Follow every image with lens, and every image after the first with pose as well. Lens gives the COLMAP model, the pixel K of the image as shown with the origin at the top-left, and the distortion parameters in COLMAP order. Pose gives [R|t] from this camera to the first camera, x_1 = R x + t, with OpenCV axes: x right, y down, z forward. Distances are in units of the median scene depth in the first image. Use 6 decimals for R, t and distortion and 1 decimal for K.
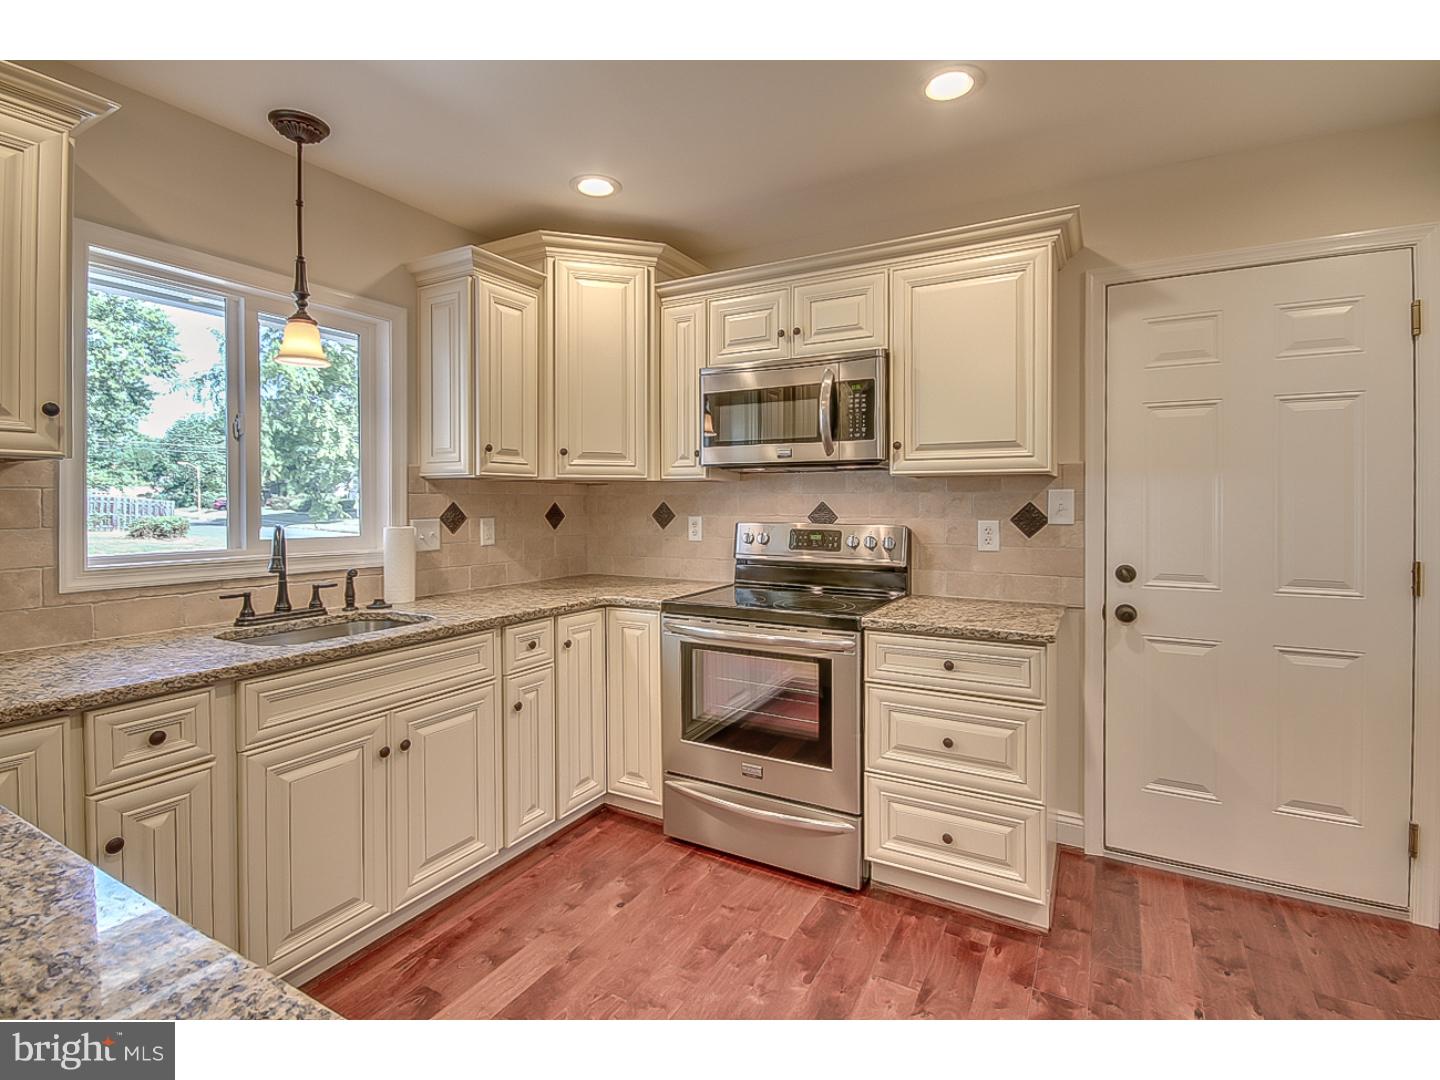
lens RADIAL K [[689.7, 0, 727.6], [0, 689.7, 505.6], [0, 0, 1]] dist [-0.002335, -0.001082]
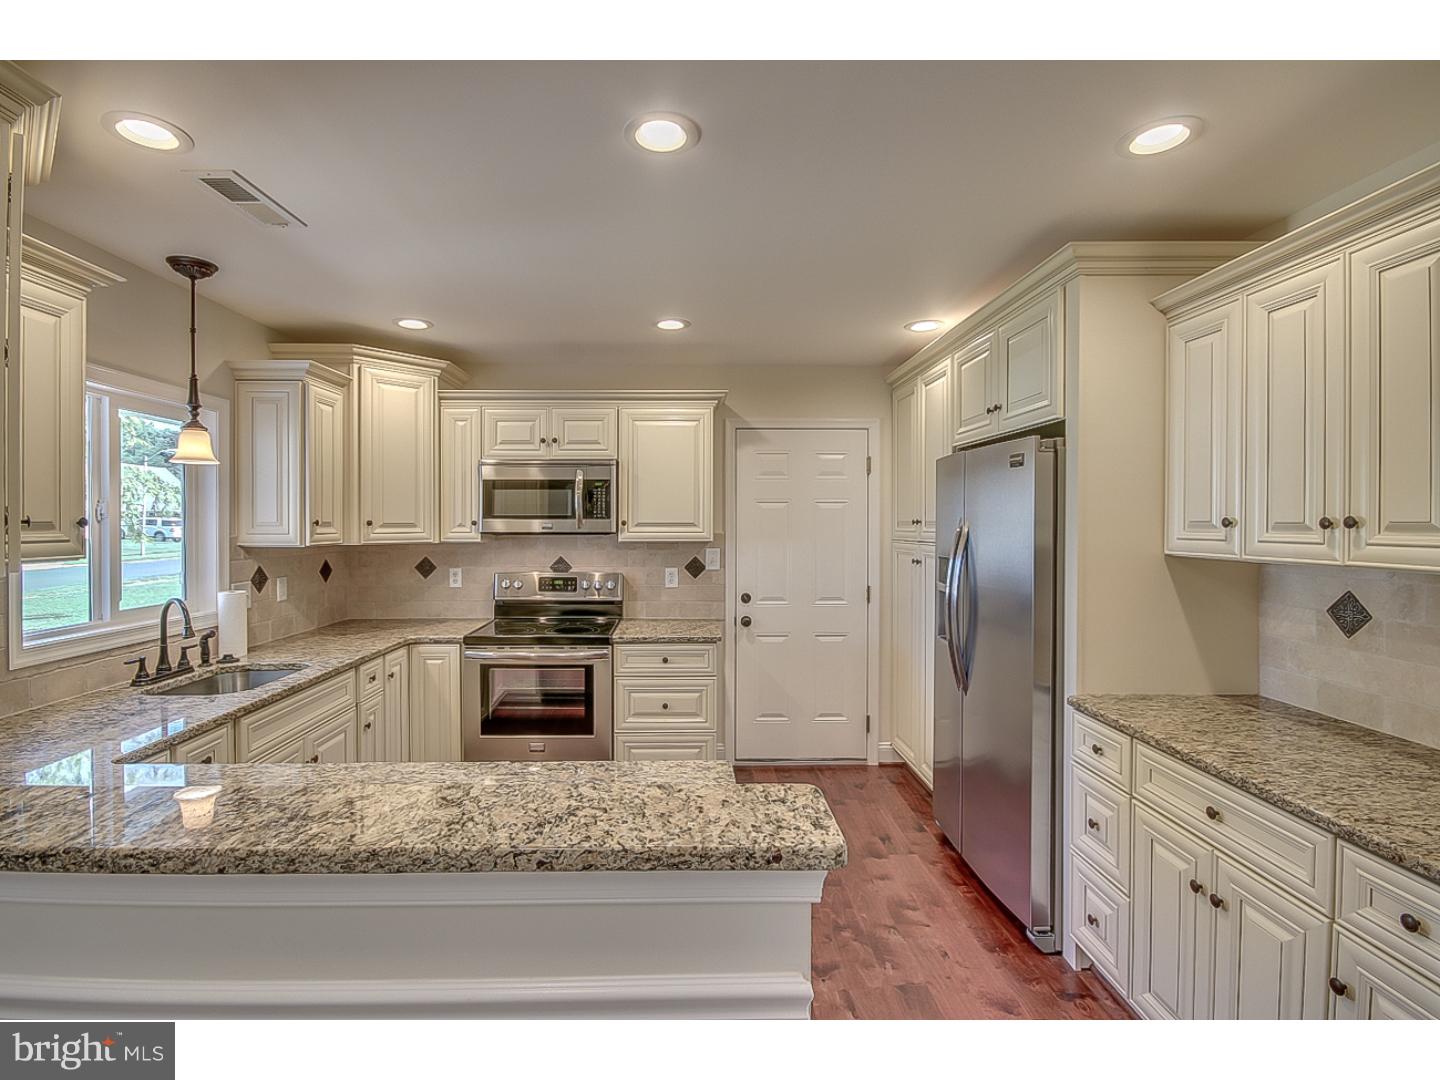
lens RADIAL K [[683.3, 0, 722.0], [0, 683.3, 523.1], [0, 0, 1]] dist [0.017379, -0.011809]
pose [[0.844883, 0.006540, 0.534910, -0.384113], [-0.005527, 0.999979, -0.003496, -0.081743], [-0.534922, -0.000002, 0.844902, -0.407469]]
